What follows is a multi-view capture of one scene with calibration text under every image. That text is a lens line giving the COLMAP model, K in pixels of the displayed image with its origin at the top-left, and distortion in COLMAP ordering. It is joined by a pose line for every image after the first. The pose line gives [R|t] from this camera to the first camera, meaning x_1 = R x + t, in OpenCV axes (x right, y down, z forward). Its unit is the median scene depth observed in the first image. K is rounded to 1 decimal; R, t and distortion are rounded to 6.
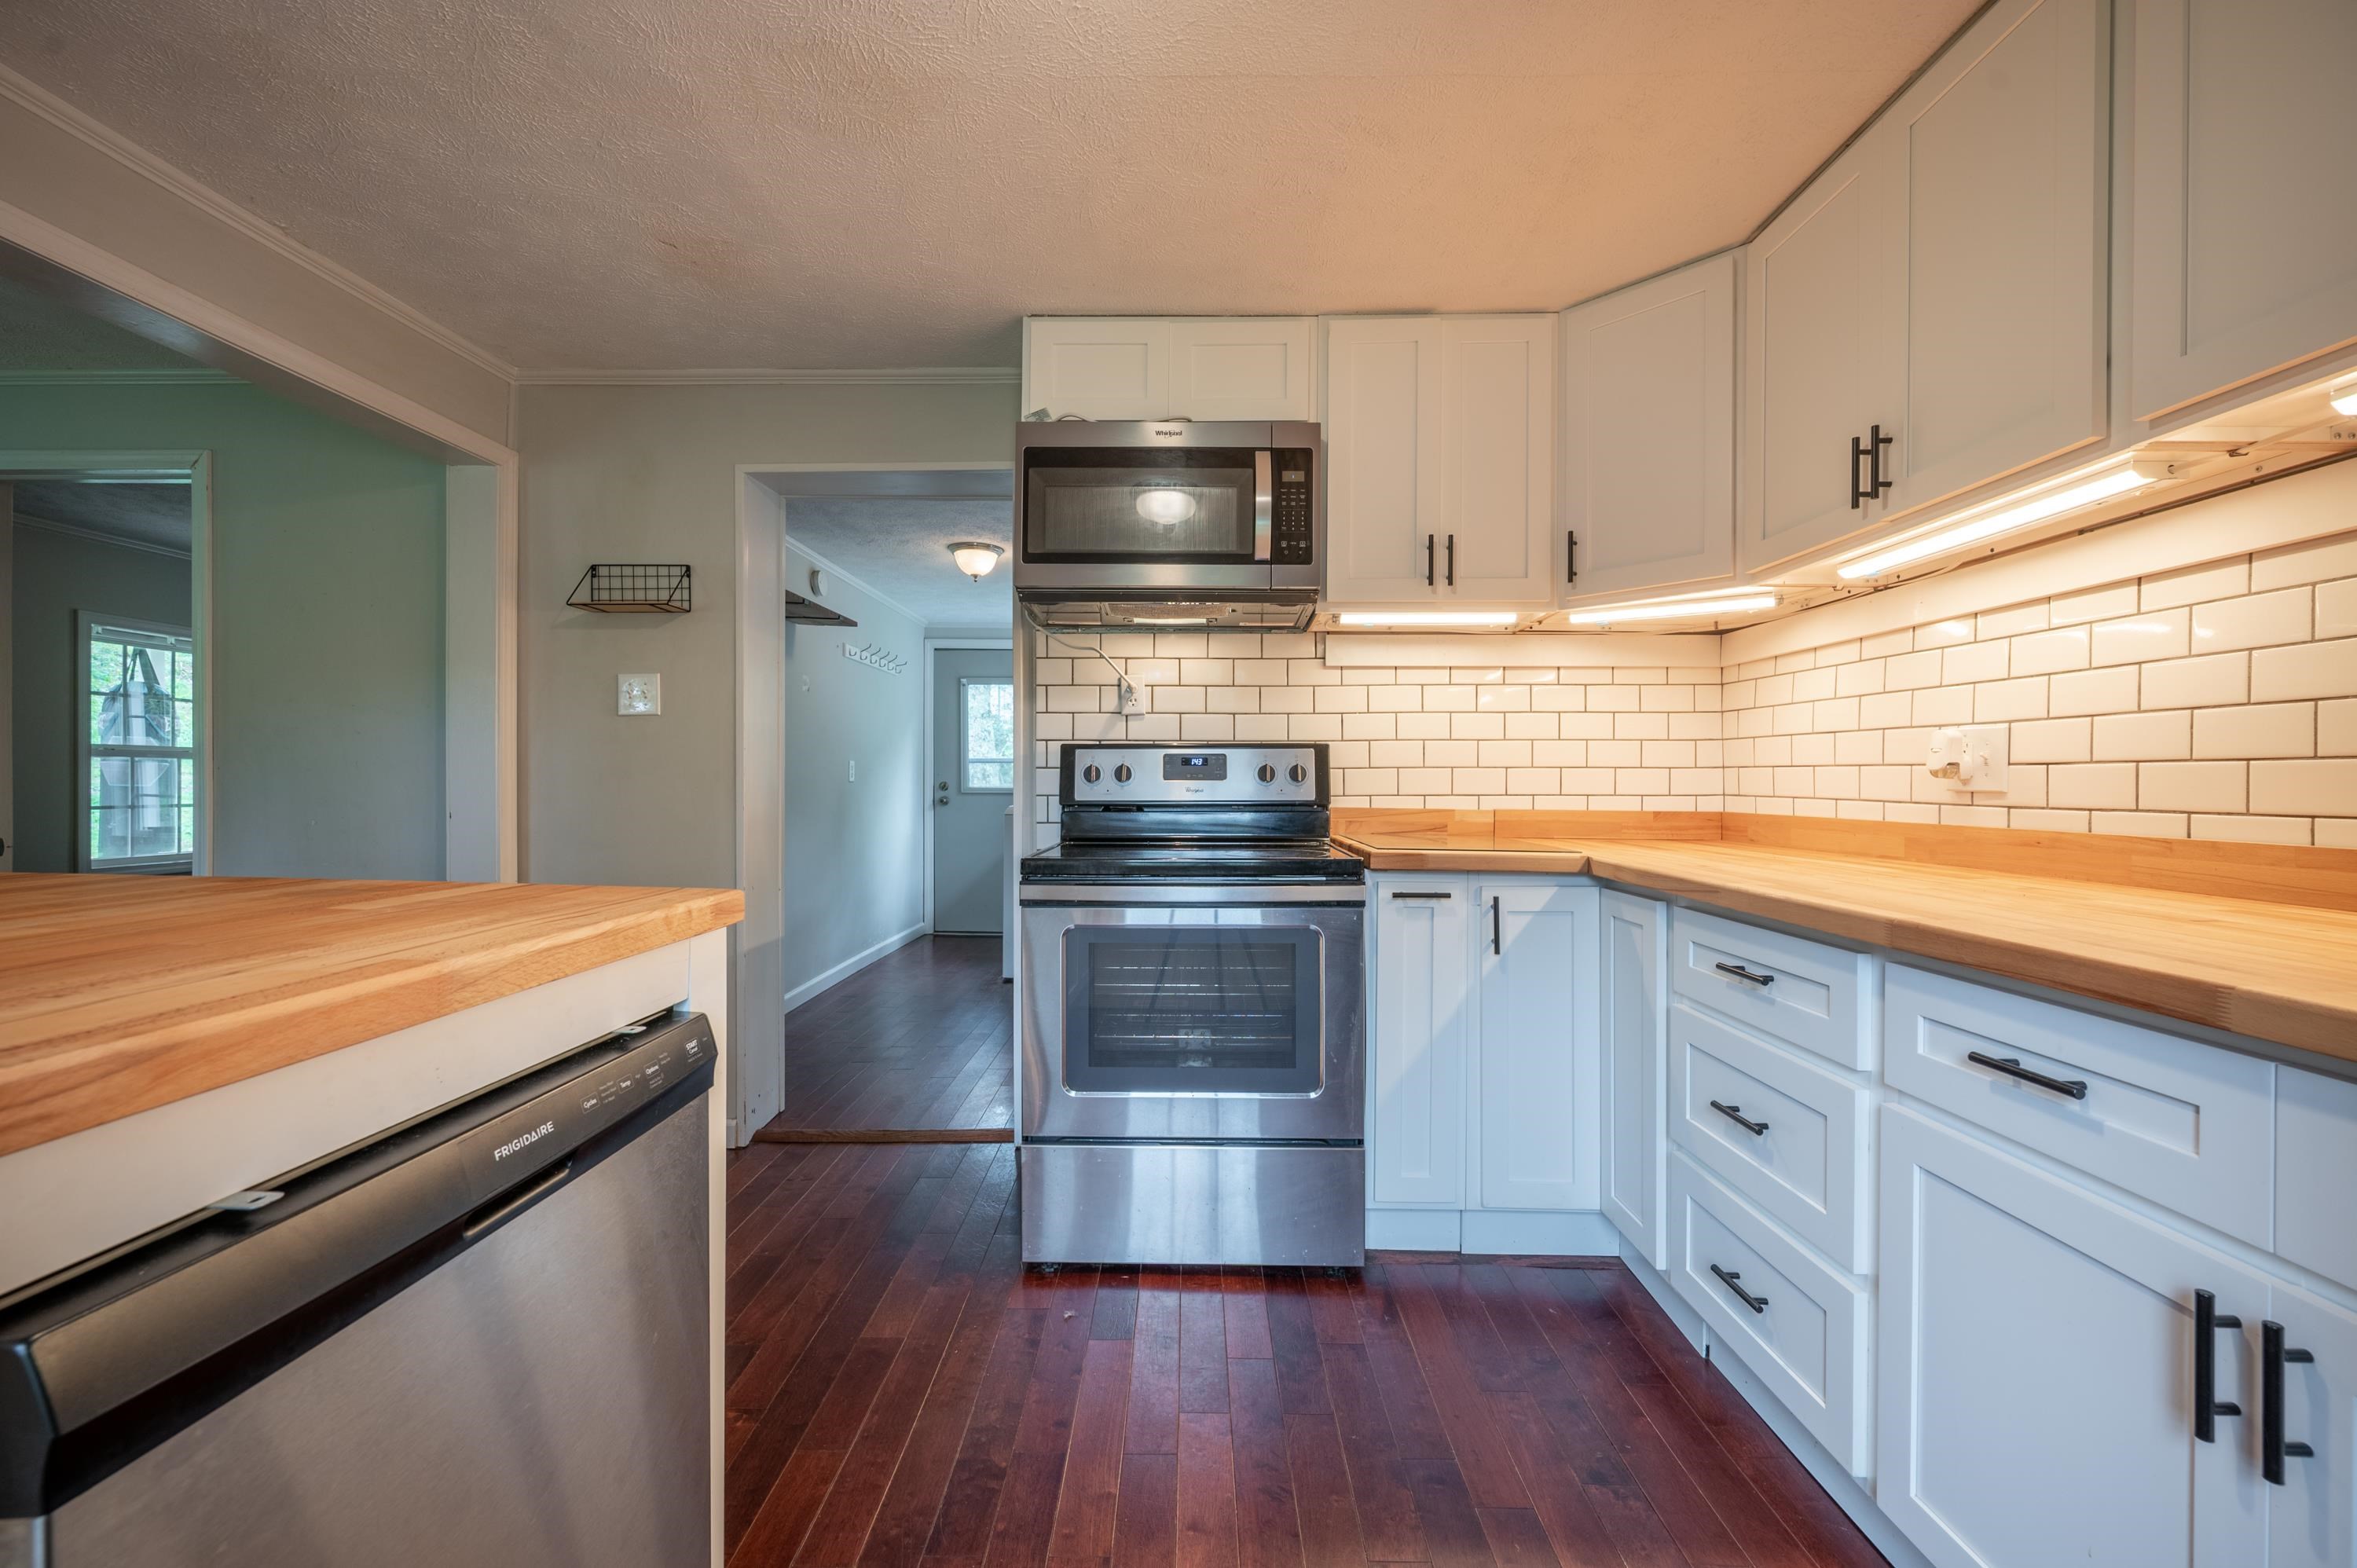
lens RADIAL K [[924.7, 0, 1187.5], [0, 924.7, 787.7], [0, 0, 1]] dist [-0.001937, 0.000291]
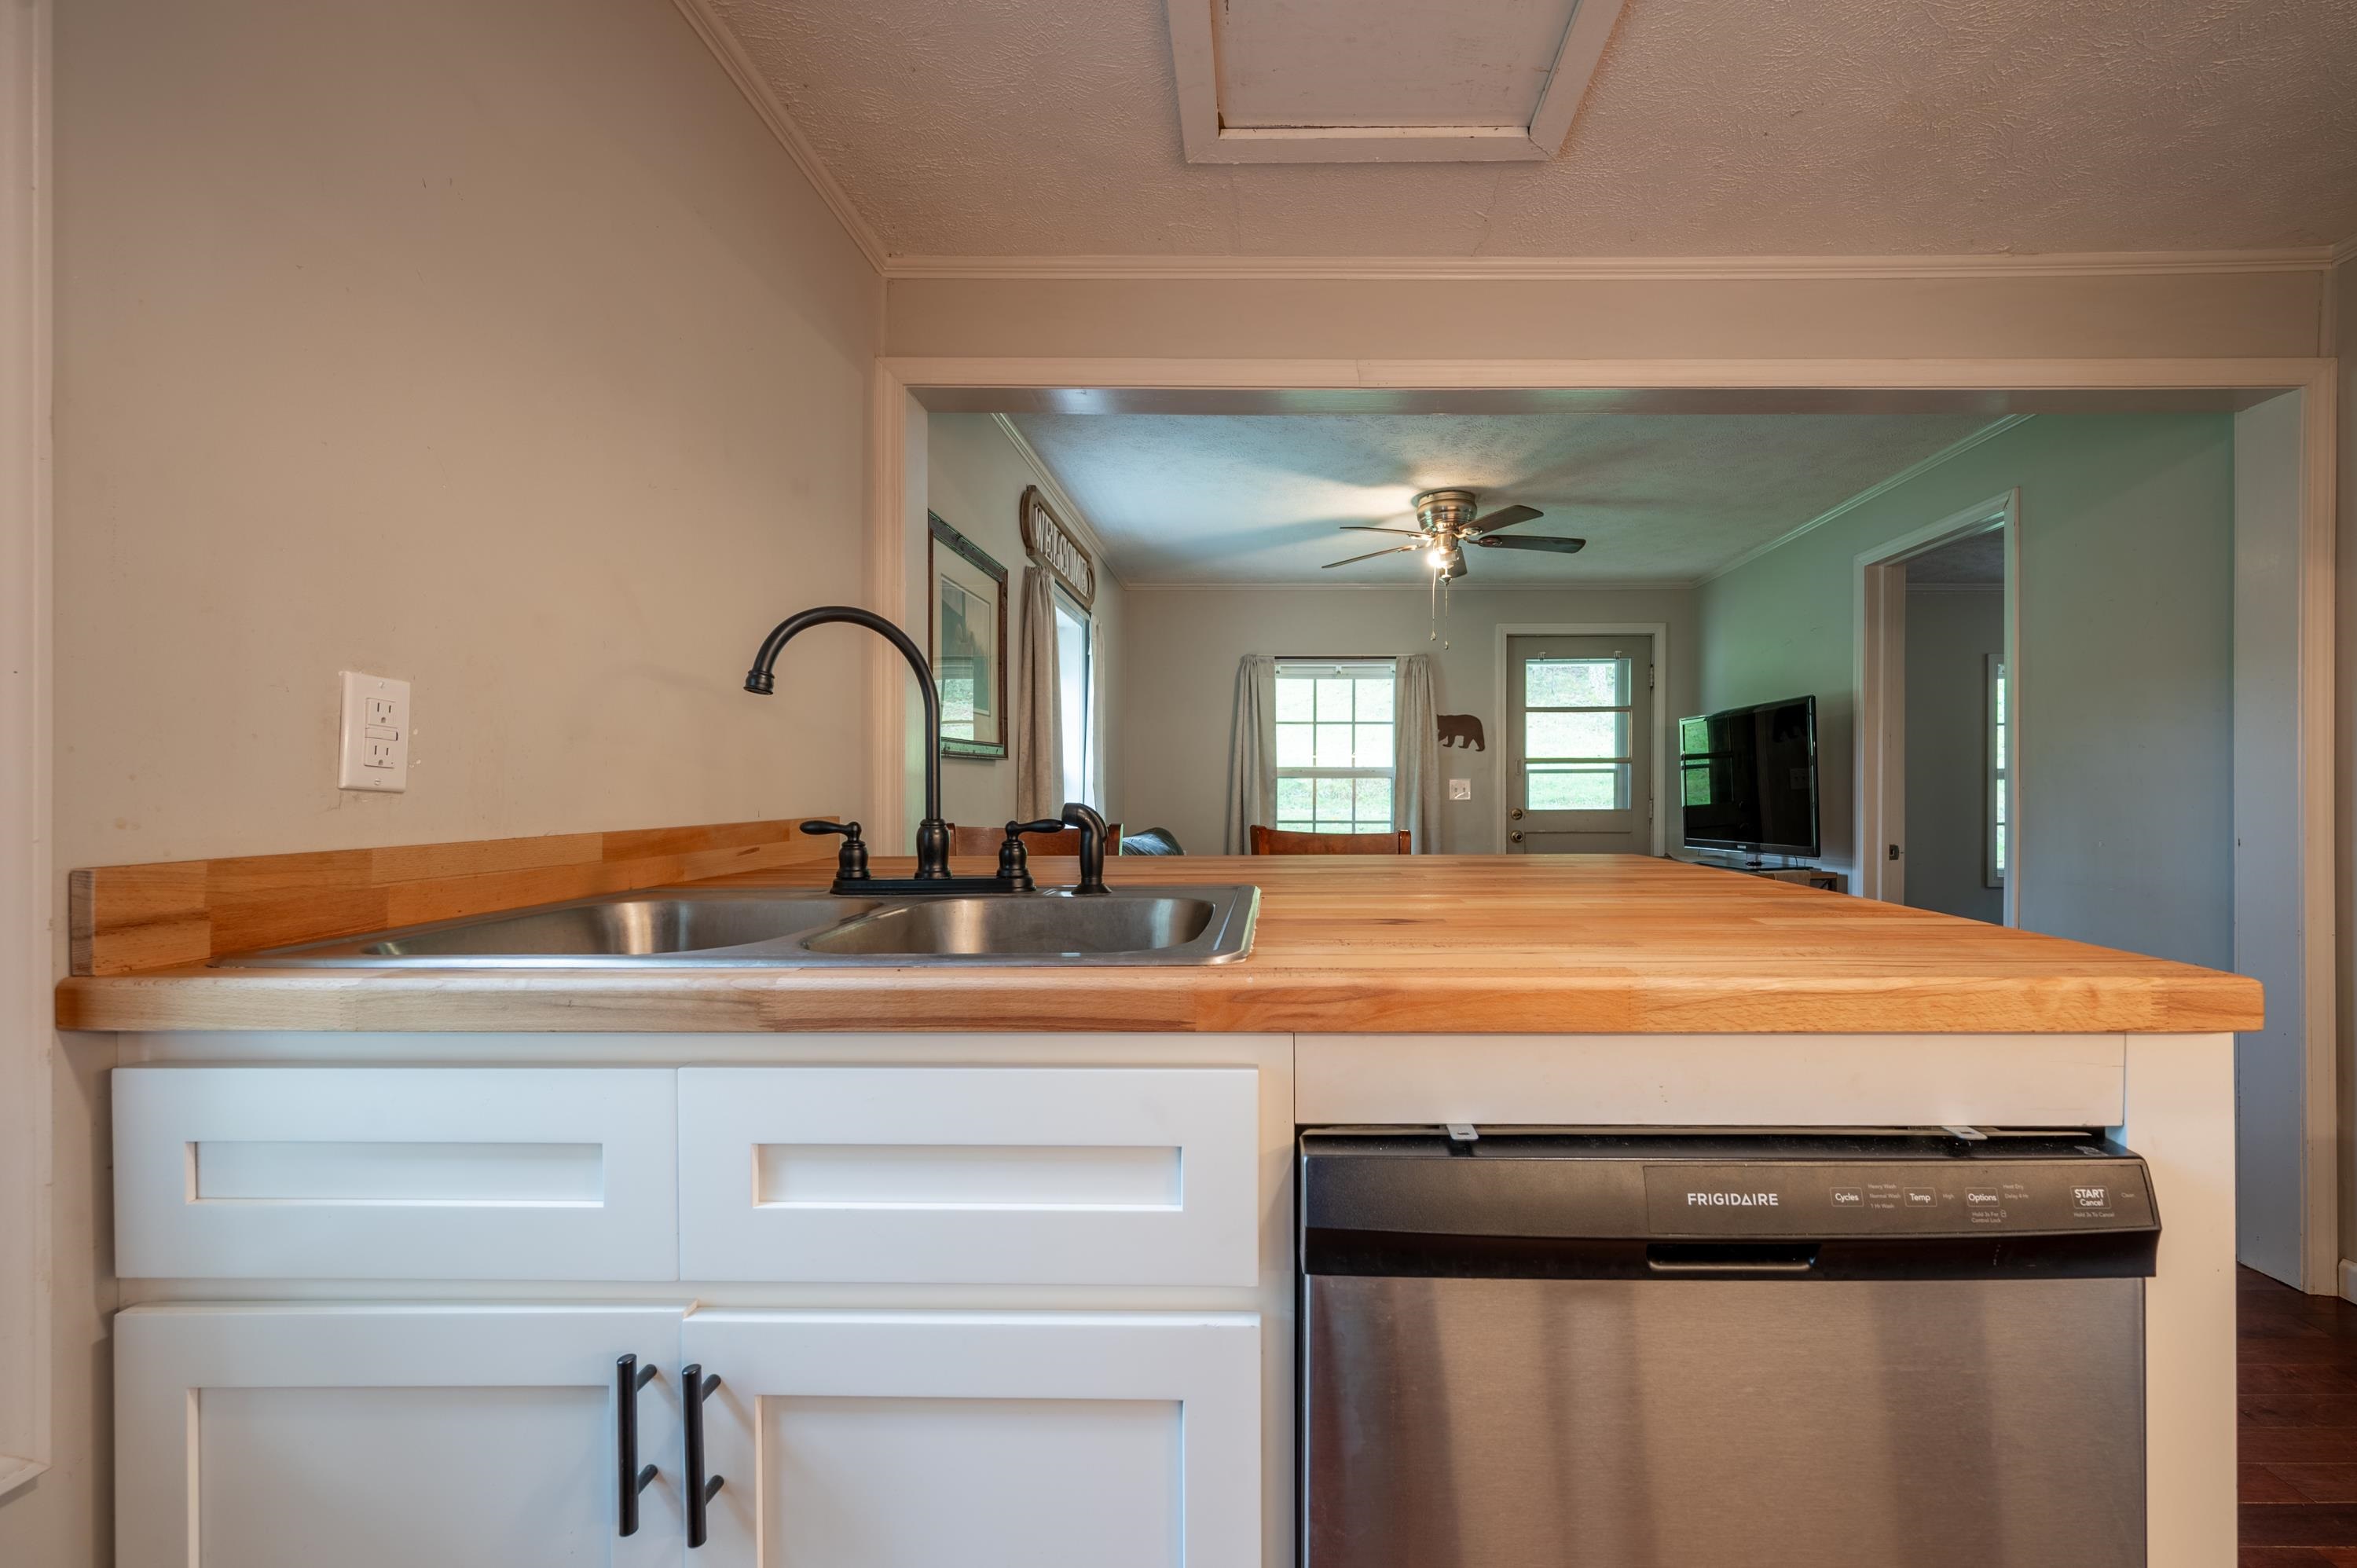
lens RADIAL K [[970.7, 0, 1264.0], [0, 970.7, 796.7], [0, 0, 1]] dist [-0.004236, 0.000227]
pose [[-0.009836, -0.004215, -0.999943, 0.079456], [-0.007782, 0.999961, -0.004139, 0.000294], [0.999921, 0.007740, -0.009868, 0.197832]]
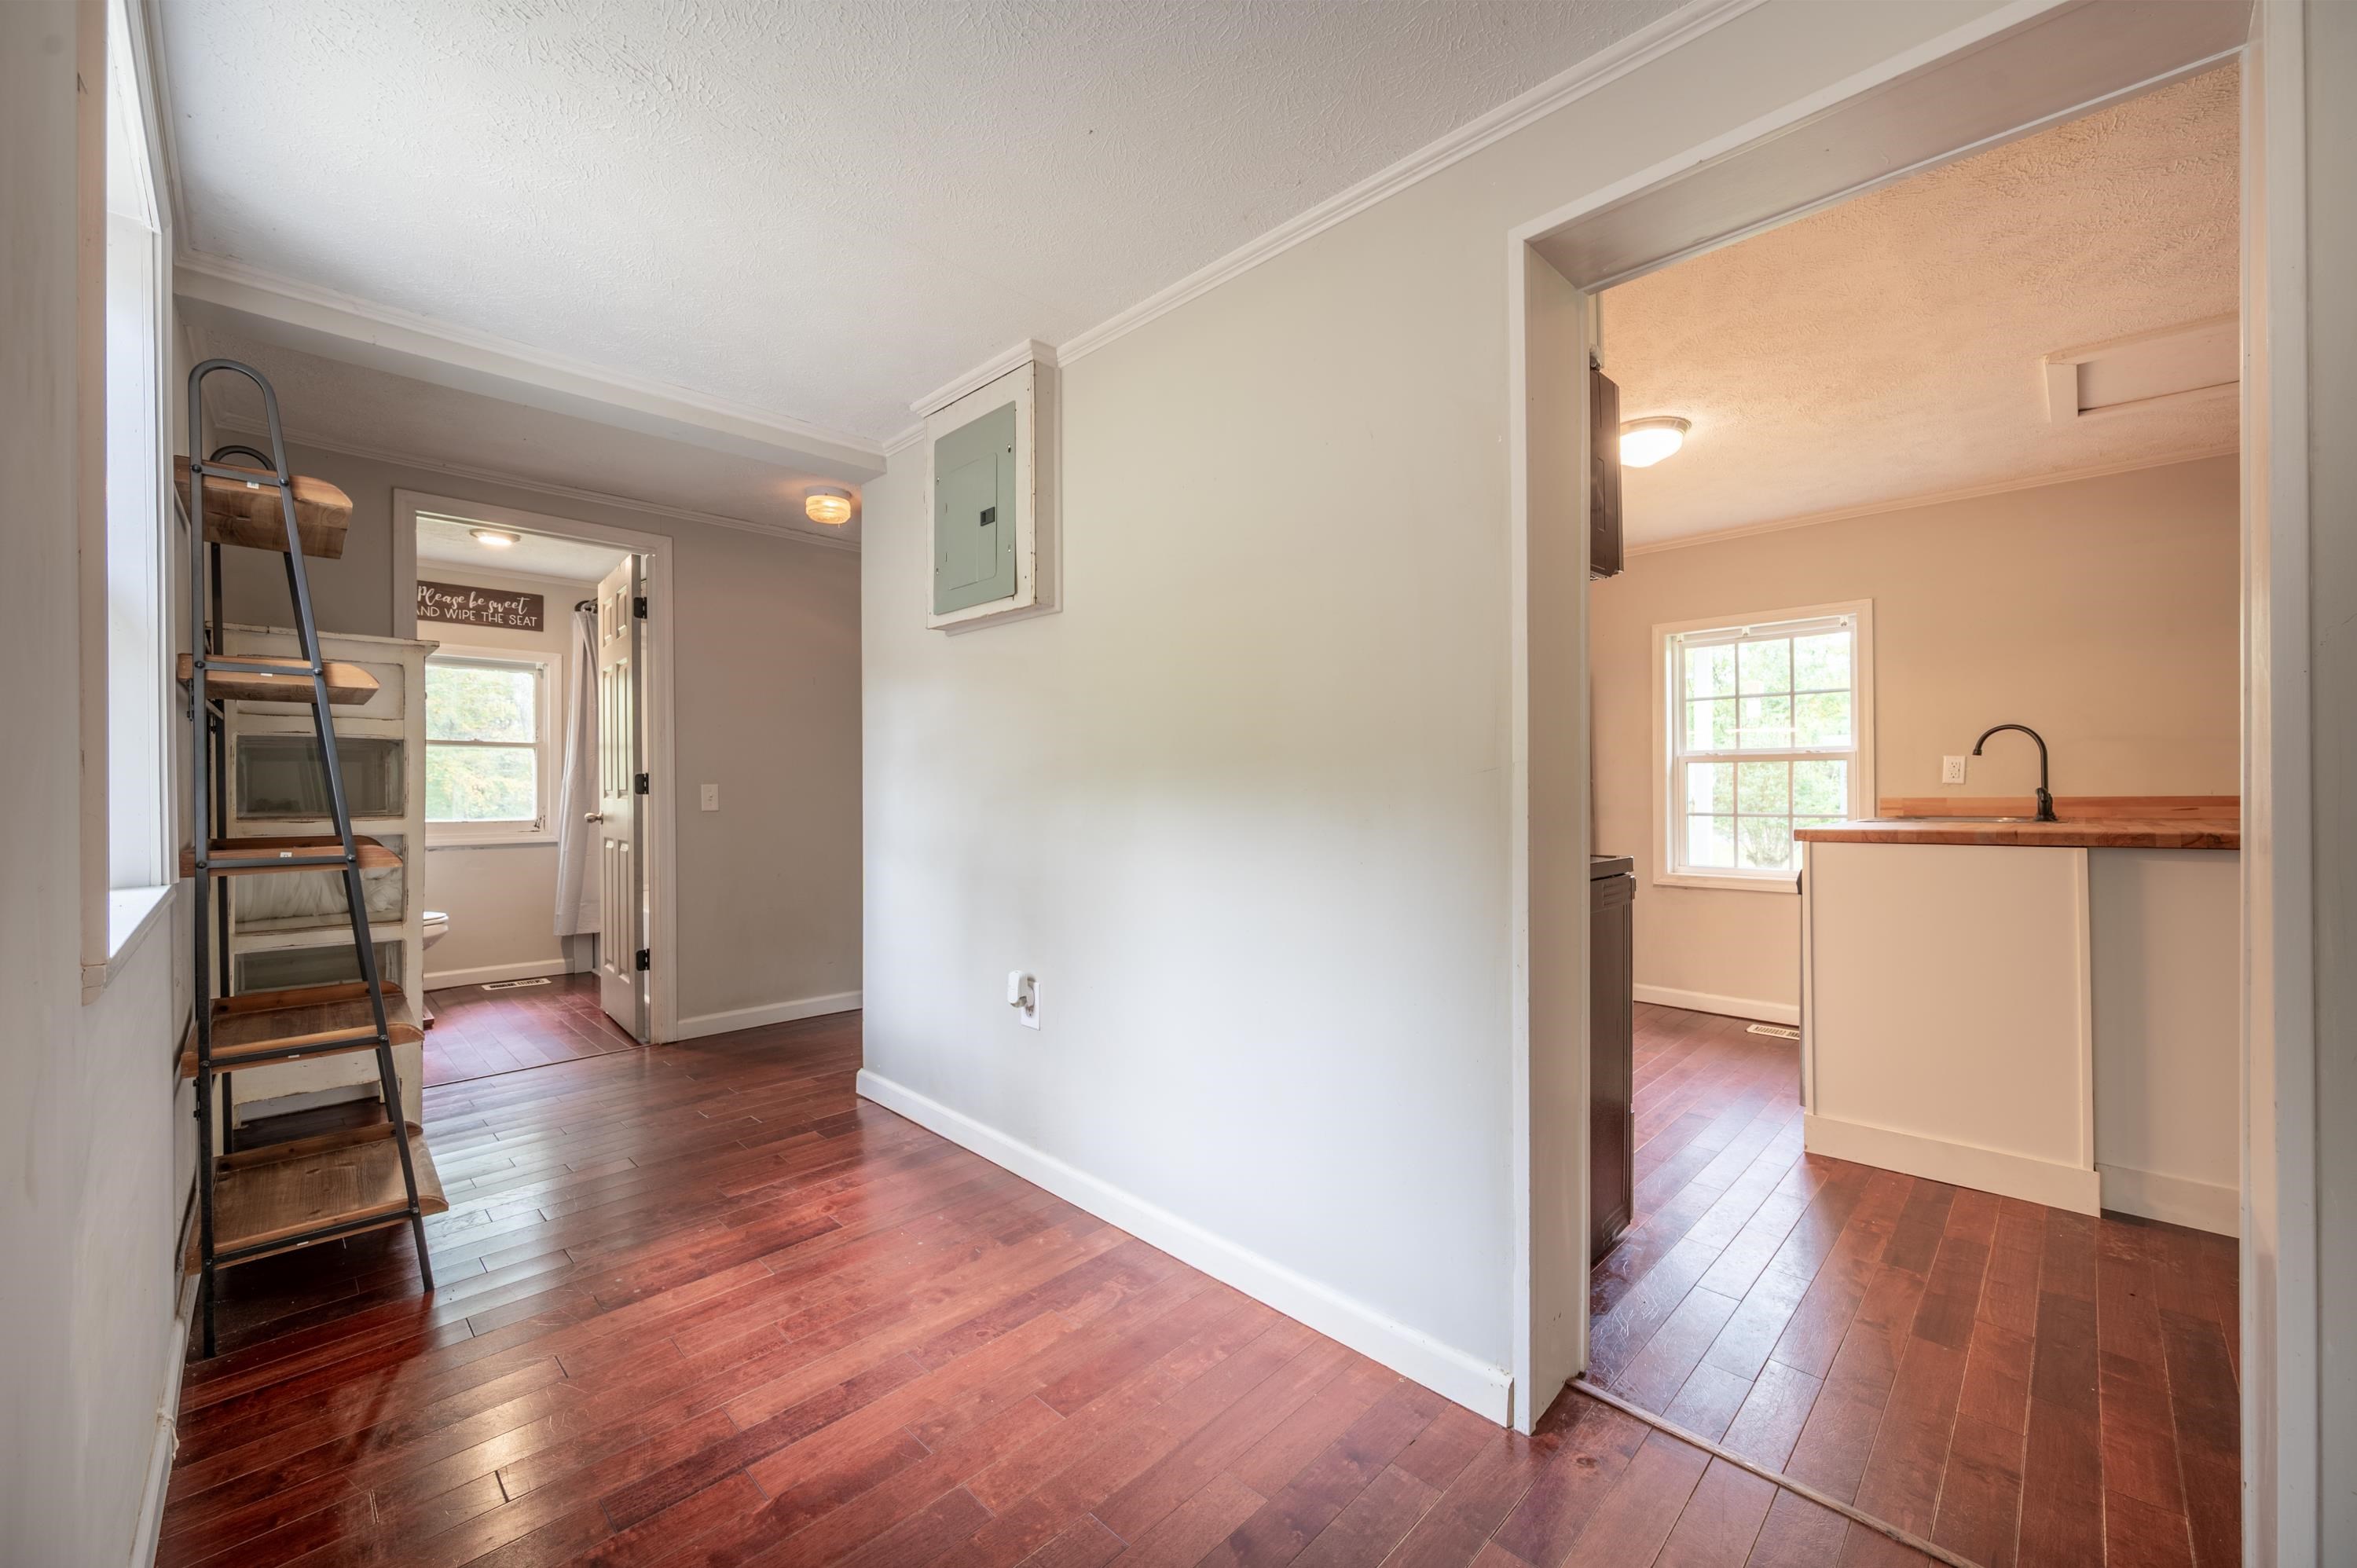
lens RADIAL K [[924.7, 0, 1178.9], [0, 924.7, 787.3], [0, 0, 1]] dist [-0.001937, 0.000291]
pose [[-0.715972, -0.000105, 0.698129, -0.571226], [0.008404, 0.999926, 0.008770, -0.023226], [-0.698078, 0.012146, -0.715919, 2.185669]]
